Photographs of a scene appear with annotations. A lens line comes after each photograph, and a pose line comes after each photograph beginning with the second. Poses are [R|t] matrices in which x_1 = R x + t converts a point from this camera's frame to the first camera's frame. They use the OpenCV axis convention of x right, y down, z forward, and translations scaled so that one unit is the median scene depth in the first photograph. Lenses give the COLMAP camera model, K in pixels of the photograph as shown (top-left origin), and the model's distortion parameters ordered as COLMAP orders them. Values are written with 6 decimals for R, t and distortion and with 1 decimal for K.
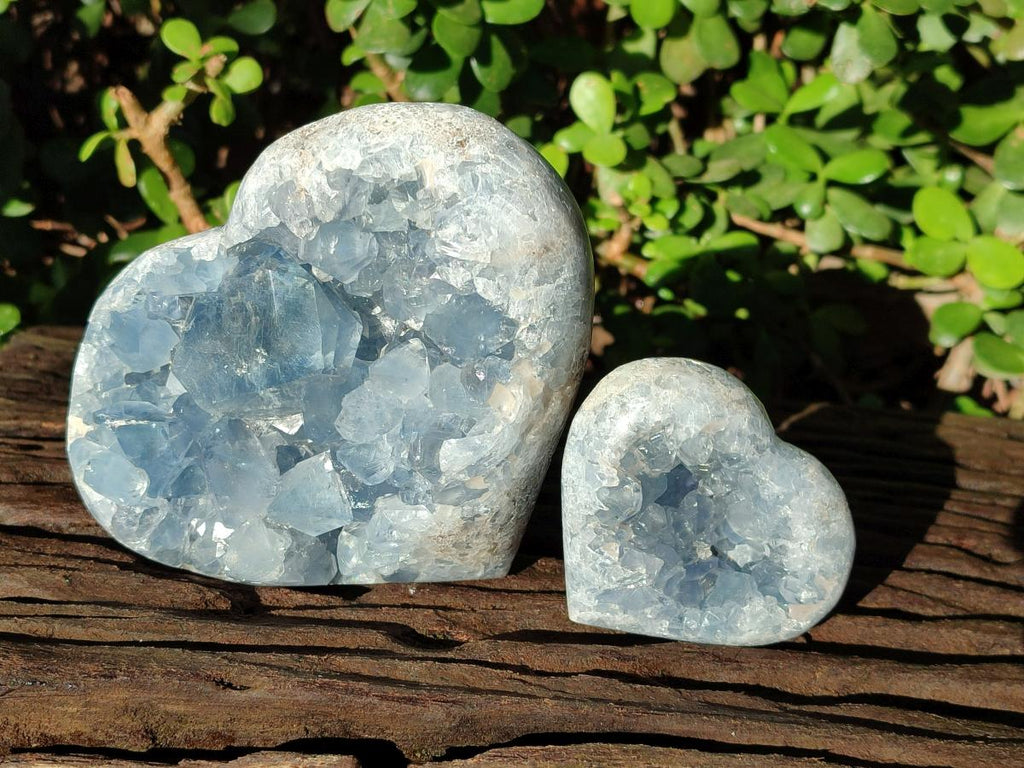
lens RADIAL K [[1519.7, 0, 512.0], [0, 1519.7, 384.0], [0, 0, 1]] dist [0.437372, -3.251892]
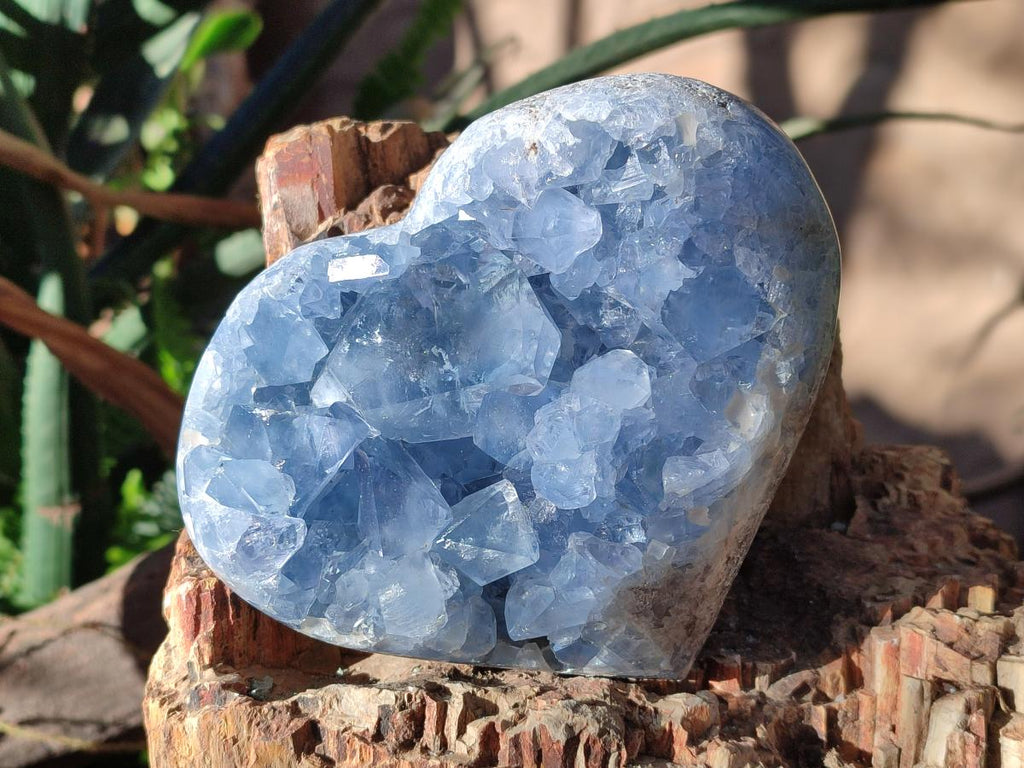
lens RADIAL K [[1519.7, 0, 512.0], [0, 1519.7, 384.0], [0, 0, 1]] dist [0.437372, -3.251892]
pose [[0.989758, 0.086686, 0.113419, -0.226509], [-0.050652, 0.956077, -0.288707, 0.244372], [-0.133464, 0.280005, 0.950676, 0.208223]]
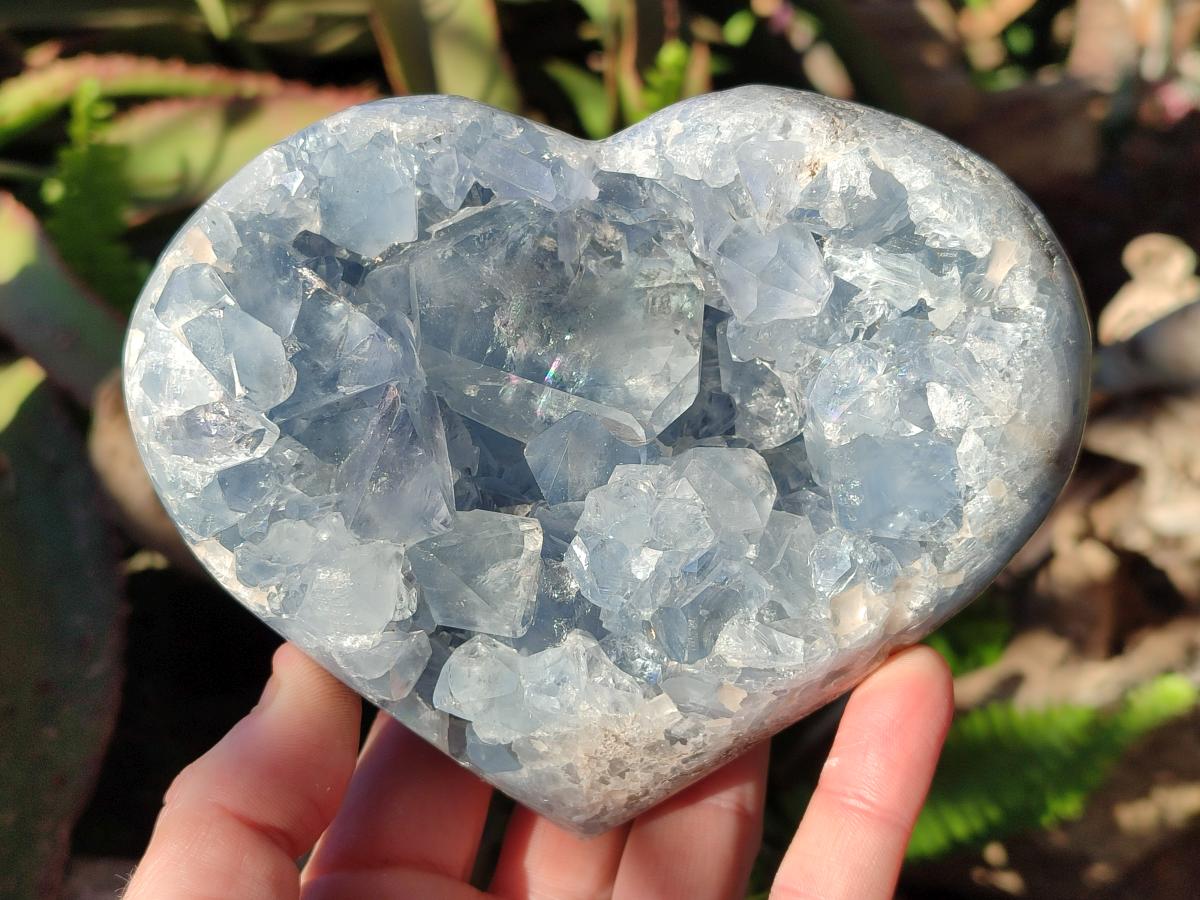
lens RADIAL K [[1780.9, 0, 600.0], [0, 1780.9, 450.0], [0, 0, 1]] dist [0.437372, -3.251892]
pose [[0.777038, 0.575875, 0.254124, -0.317200], [-0.523378, 0.815387, -0.247424, 0.196780], [-0.349695, 0.059255, 0.934988, 0.322850]]
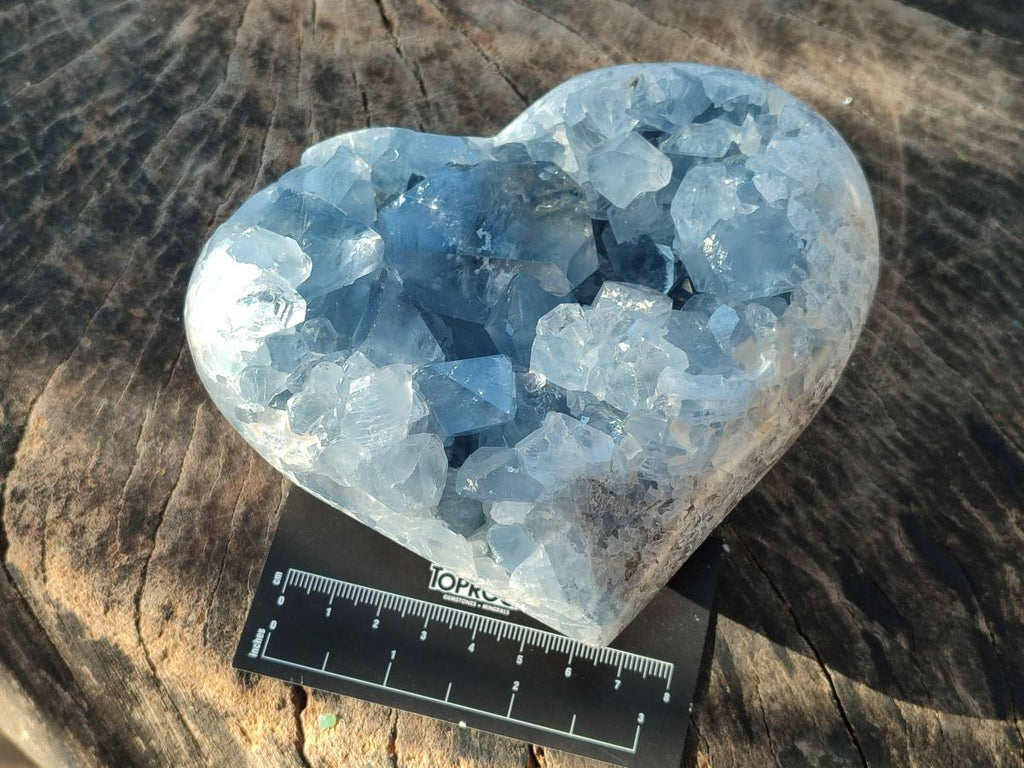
lens RADIAL K [[1519.7, 0, 512.0], [0, 1519.7, 384.0], [0, 0, 1]] dist [0.437372, -3.251892]
pose [[0.893305, 0.449380, 0.007943, -0.123171], [-0.341825, 0.690763, -0.637183, 0.608371], [-0.291824, 0.566484, 0.770672, 0.386451]]
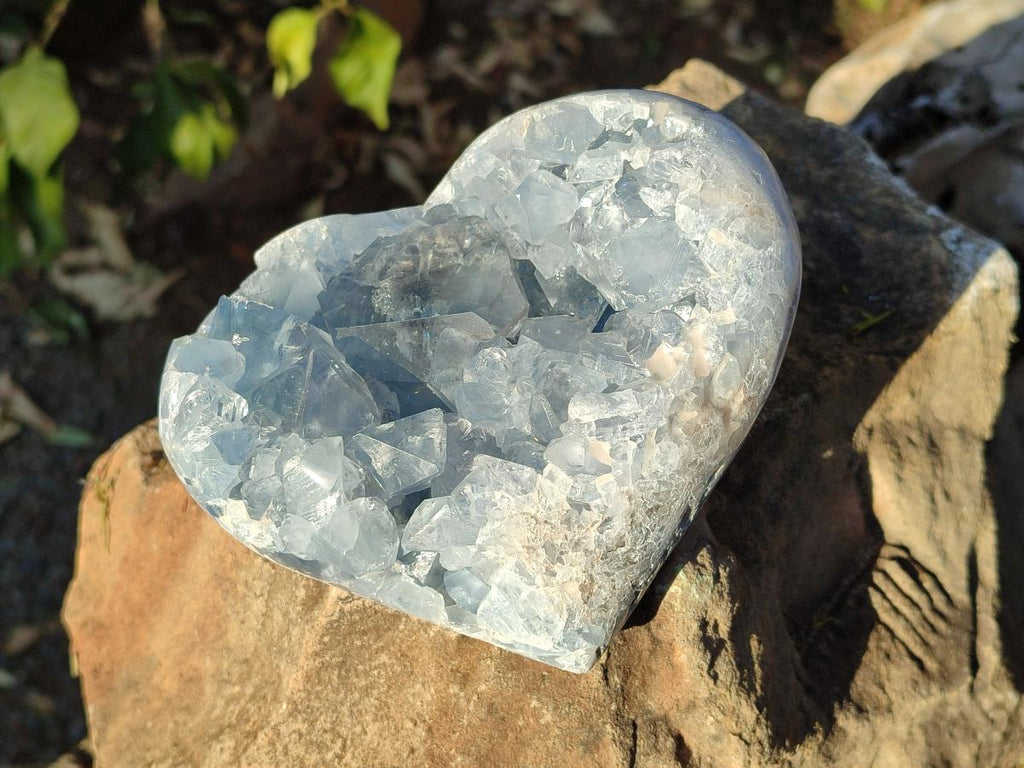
lens RADIAL K [[1519.7, 0, 512.0], [0, 1519.7, 384.0], [0, 0, 1]] dist [0.437372, -3.251892]
pose [[0.942343, 0.266740, -0.202089, 0.091718], [-0.334596, 0.740211, -0.583209, 0.548708], [-0.005977, 0.617201, 0.786783, 0.325182]]
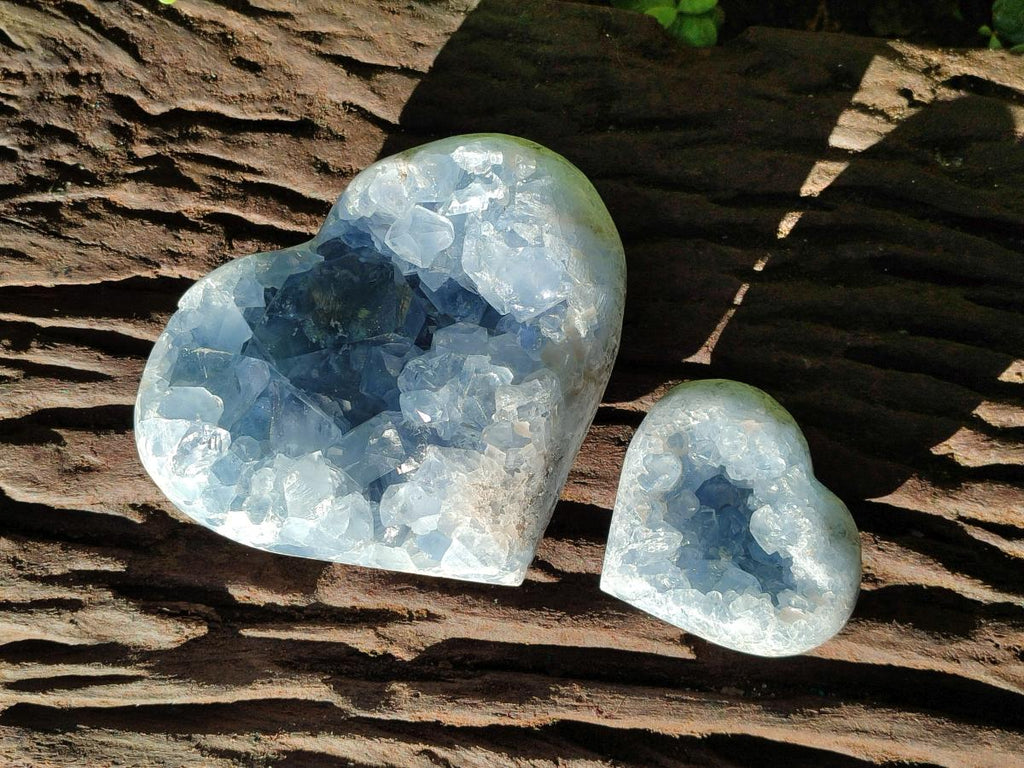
lens RADIAL K [[1519.7, 0, 512.0], [0, 1519.7, 384.0], [0, 0, 1]] dist [0.437372, -3.251892]
pose [[0.985916, 0.118579, 0.117931, -0.169592], [-0.040749, 0.854244, -0.518272, 0.628427], [-0.162198, 0.506167, 0.847046, 0.032436]]
